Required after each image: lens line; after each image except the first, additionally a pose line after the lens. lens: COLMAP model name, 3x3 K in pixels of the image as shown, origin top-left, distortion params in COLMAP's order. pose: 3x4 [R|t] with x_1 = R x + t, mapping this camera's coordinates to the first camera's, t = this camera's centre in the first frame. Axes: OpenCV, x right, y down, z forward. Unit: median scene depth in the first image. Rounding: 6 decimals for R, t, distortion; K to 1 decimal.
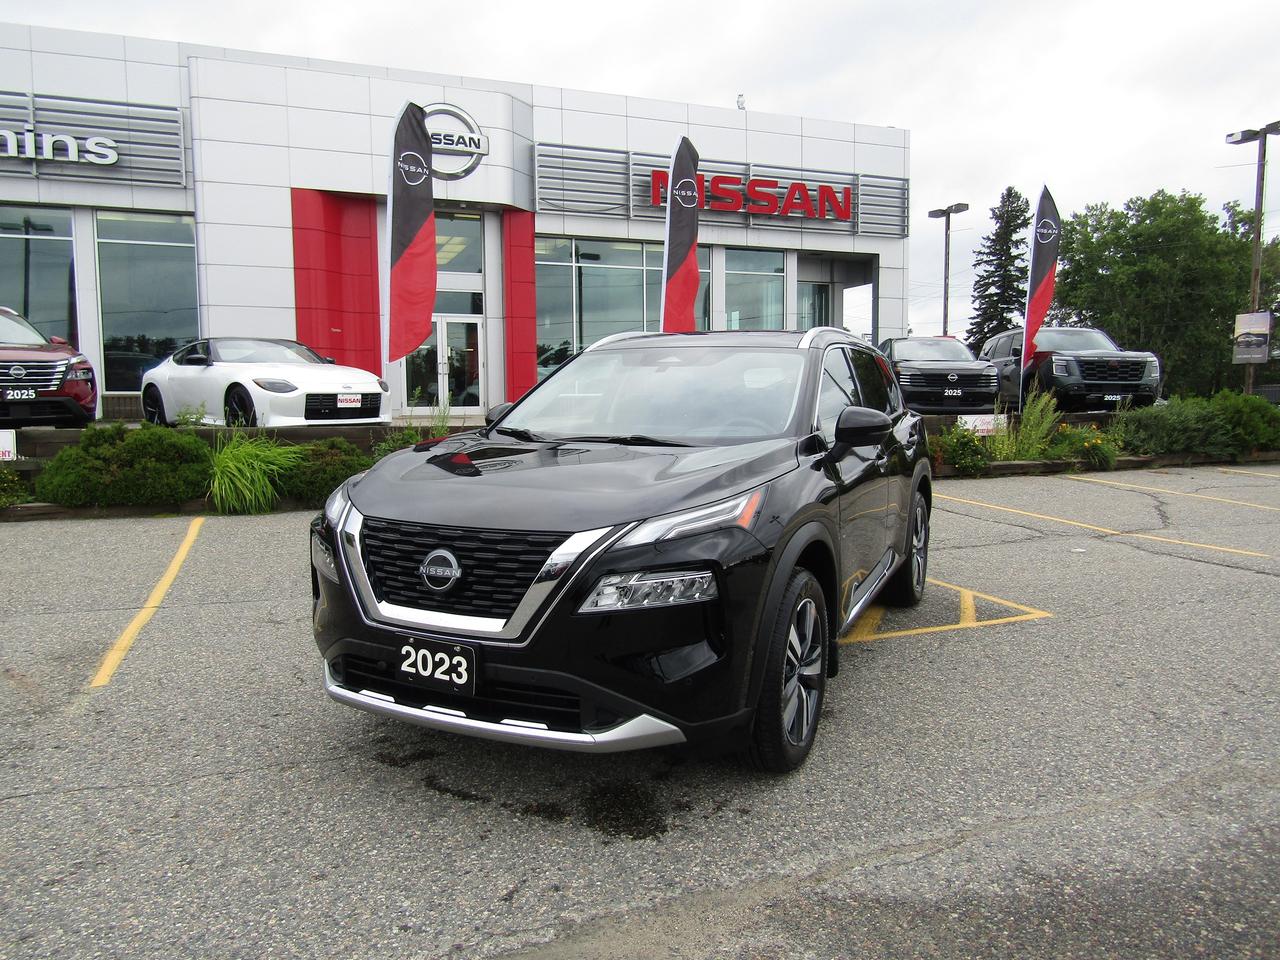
lens RADIAL K [[896.1, 0, 628.8], [0, 896.1, 488.3], [0, 0, 1]] dist [-0.012026, 0.004981]
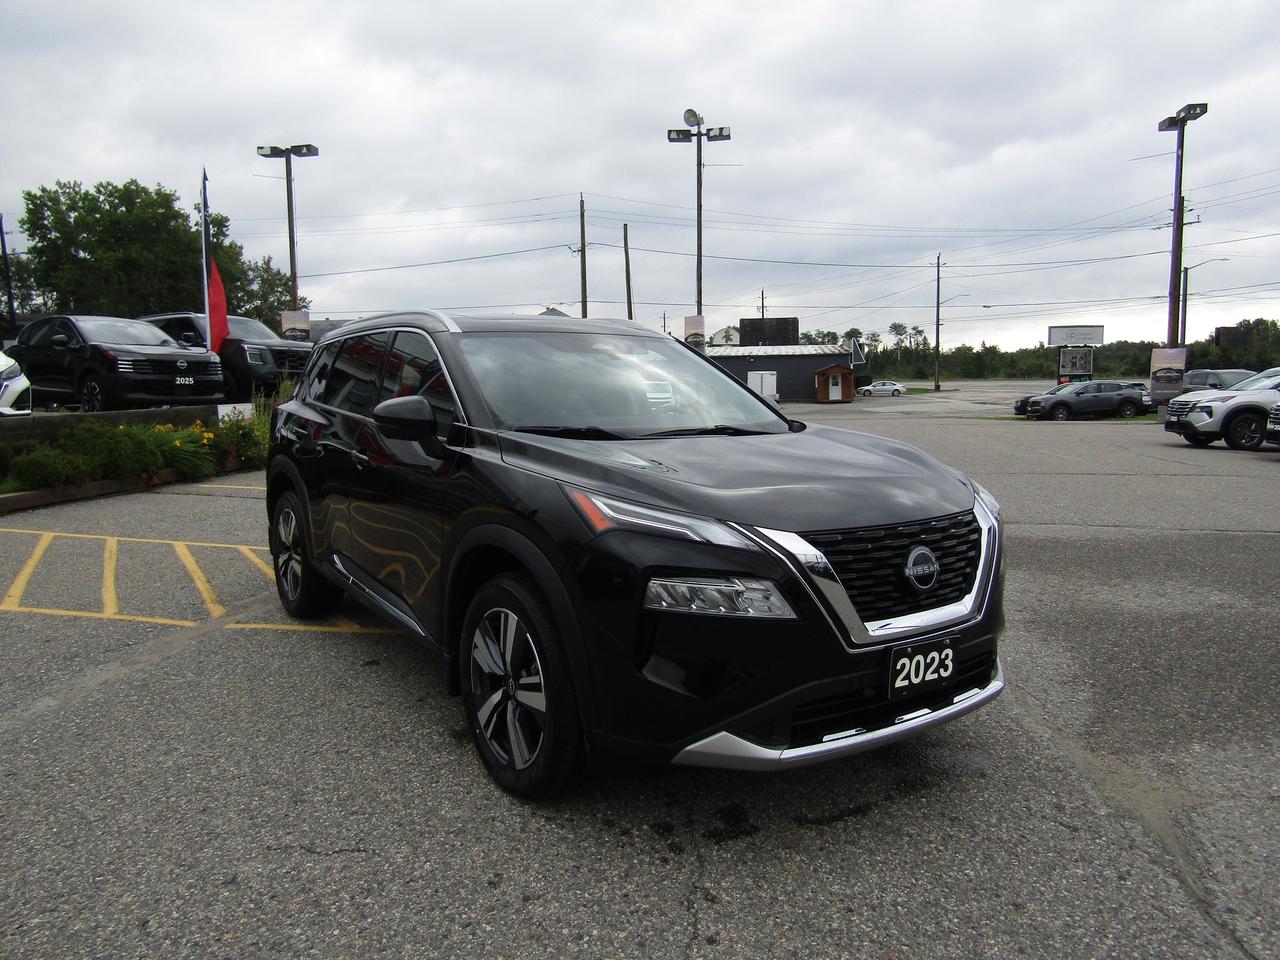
lens RADIAL K [[896.1, 0, 635.9], [0, 896.1, 485.0], [0, 0, 1]] dist [-0.012026, 0.004981]
pose [[0.496138, -0.100272, 0.862434, -0.746083], [0.091882, 0.993795, 0.062688, -0.054008], [-0.863368, 0.048141, 0.502272, 0.493265]]
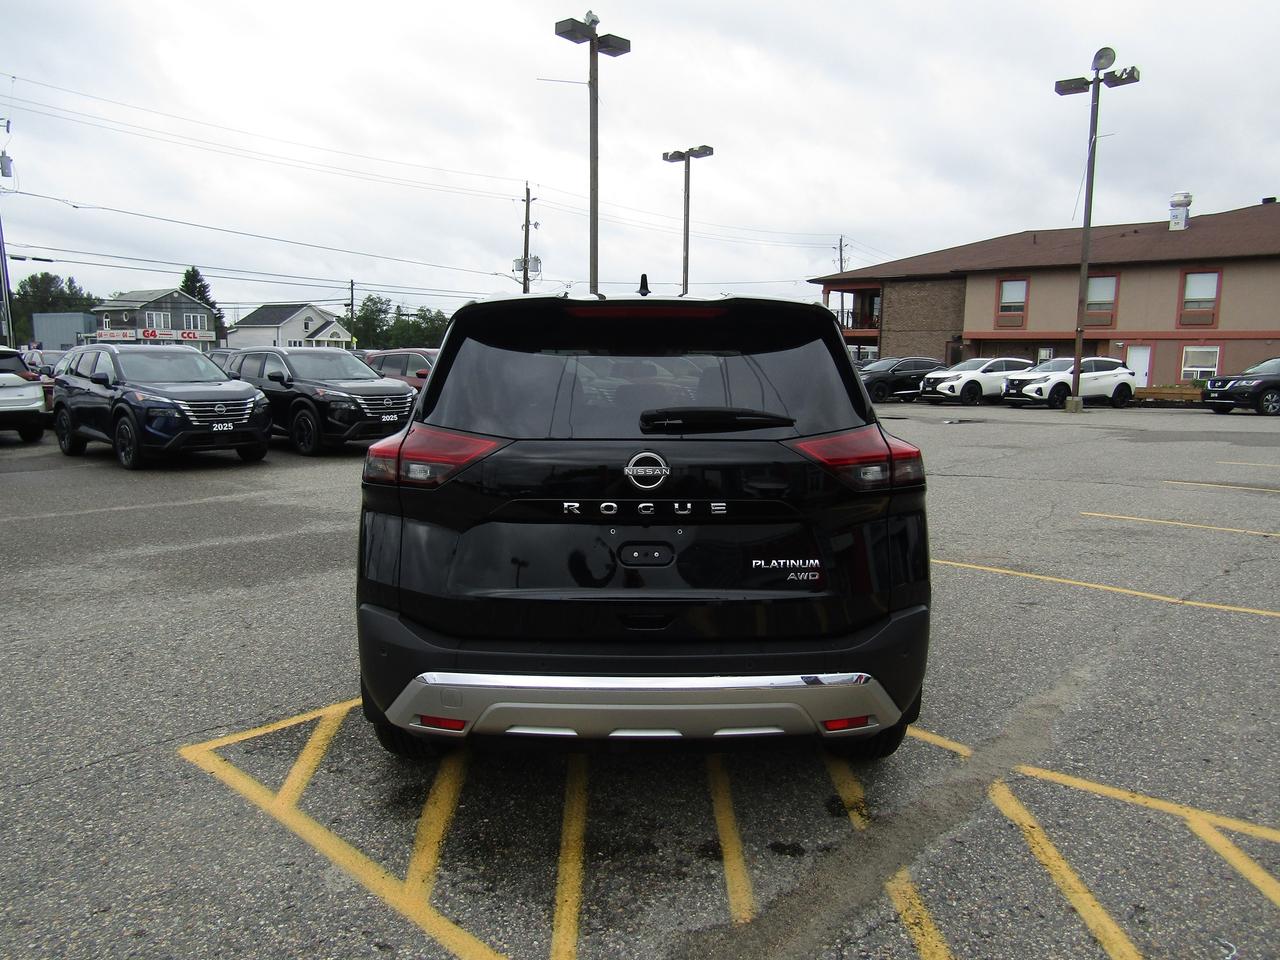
lens RADIAL K [[896.1, 0, 636.5], [0, 896.1, 472.0], [0, 0, 1]] dist [-0.012026, 0.004981]
pose [[-0.906689, 0.038575, -0.420033, 0.555703], [-0.055946, 0.976013, 0.210401, -0.240549], [0.418074, 0.214268, -0.882782, 2.058114]]
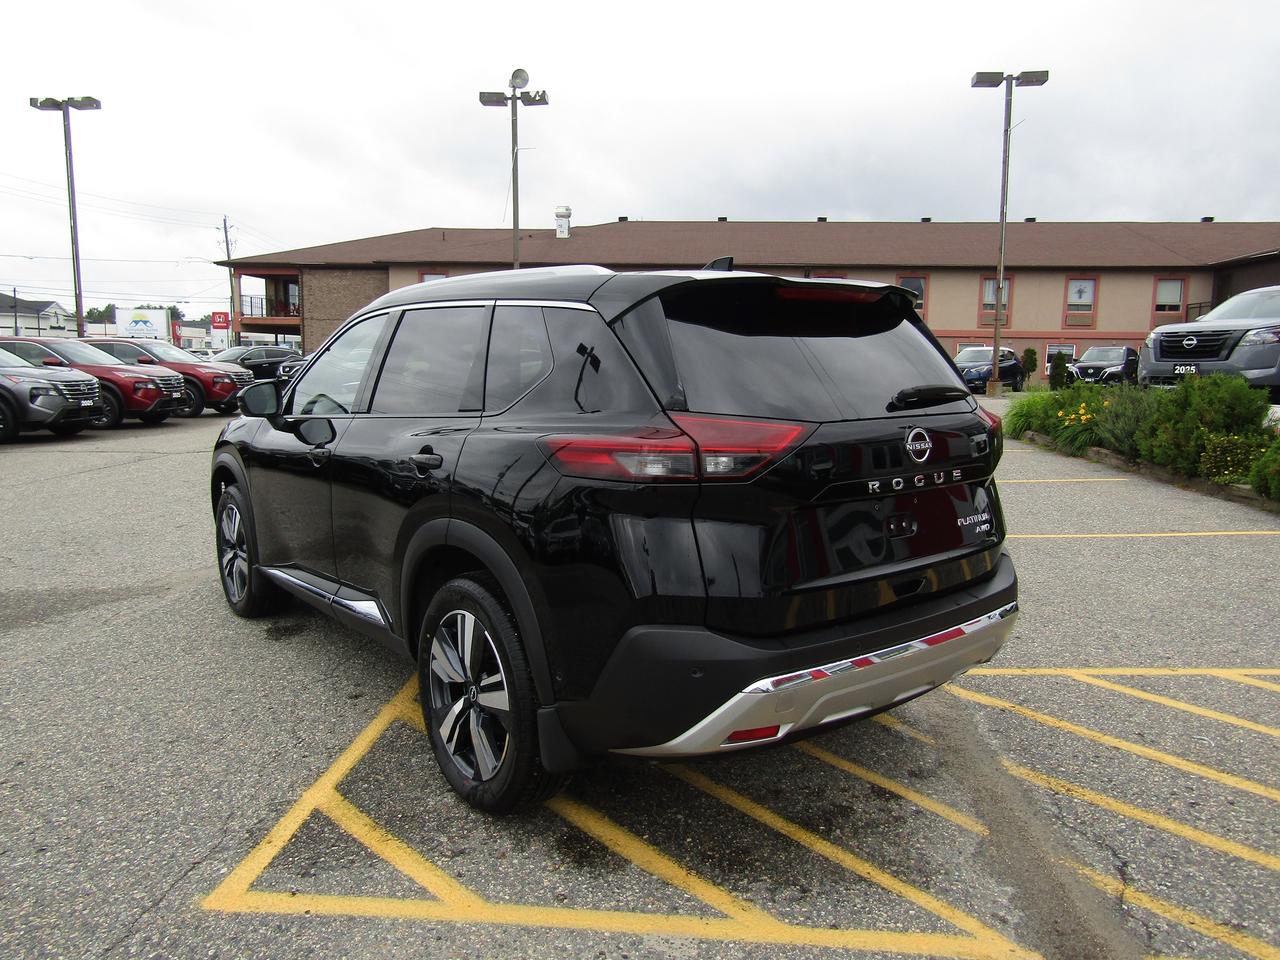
lens RADIAL K [[896.1, 0, 631.2], [0, 896.1, 470.4], [0, 0, 1]] dist [-0.012026, 0.004981]
pose [[-0.470076, 0.102679, -0.876633, 0.916248], [-0.099422, 0.980729, 0.168185, -0.191072], [0.877009, 0.166216, -0.450808, 1.684620]]
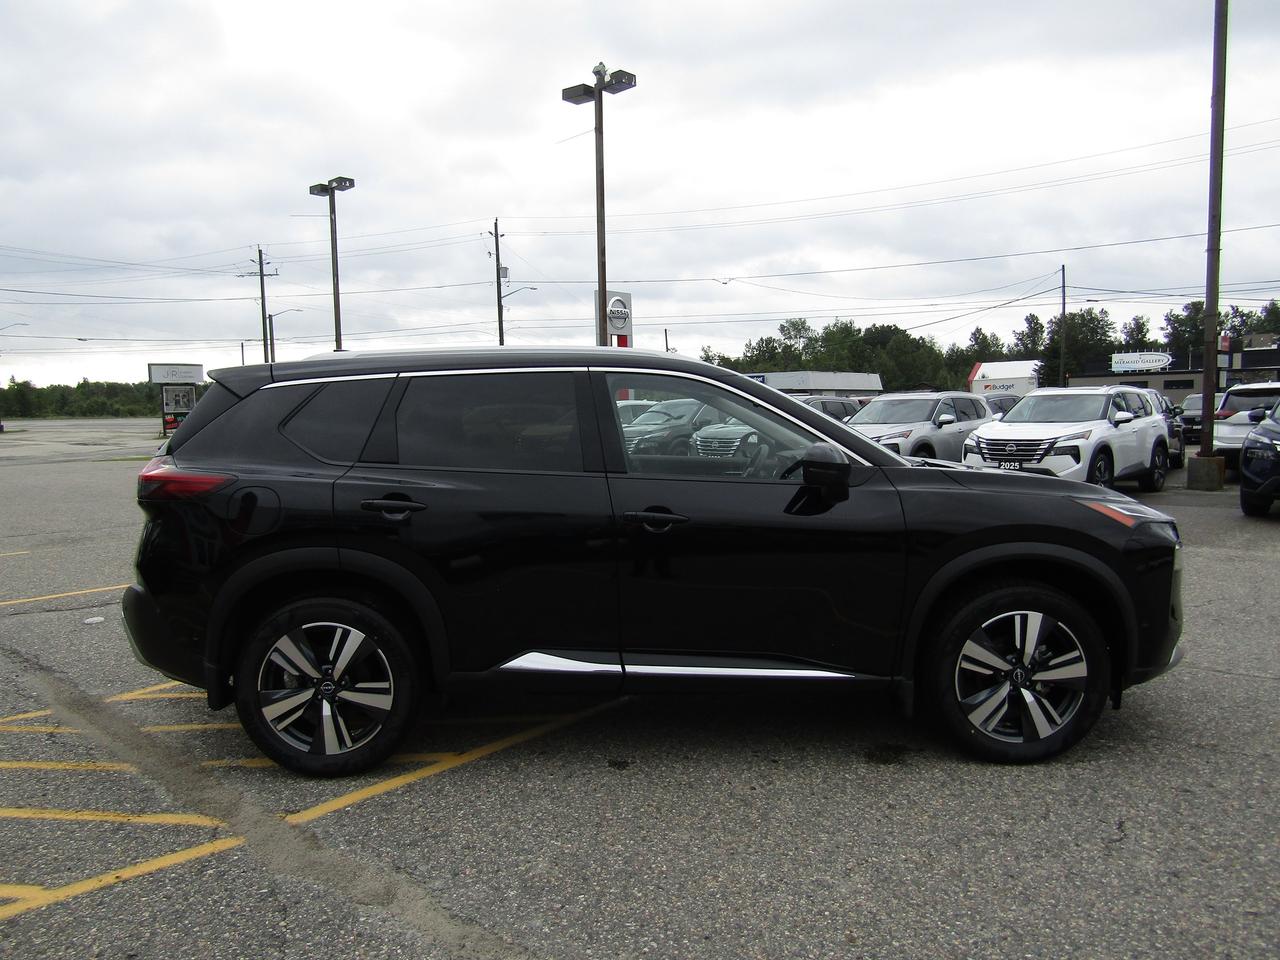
lens RADIAL K [[896.1, 0, 628.7], [0, 896.1, 480.8], [0, 0, 1]] dist [-0.012026, 0.004981]
pose [[-0.430021, -0.063917, 0.900554, -0.794855], [0.112460, 0.985929, 0.123677, -0.185668], [-0.895787, 0.154460, -0.416782, 1.552478]]
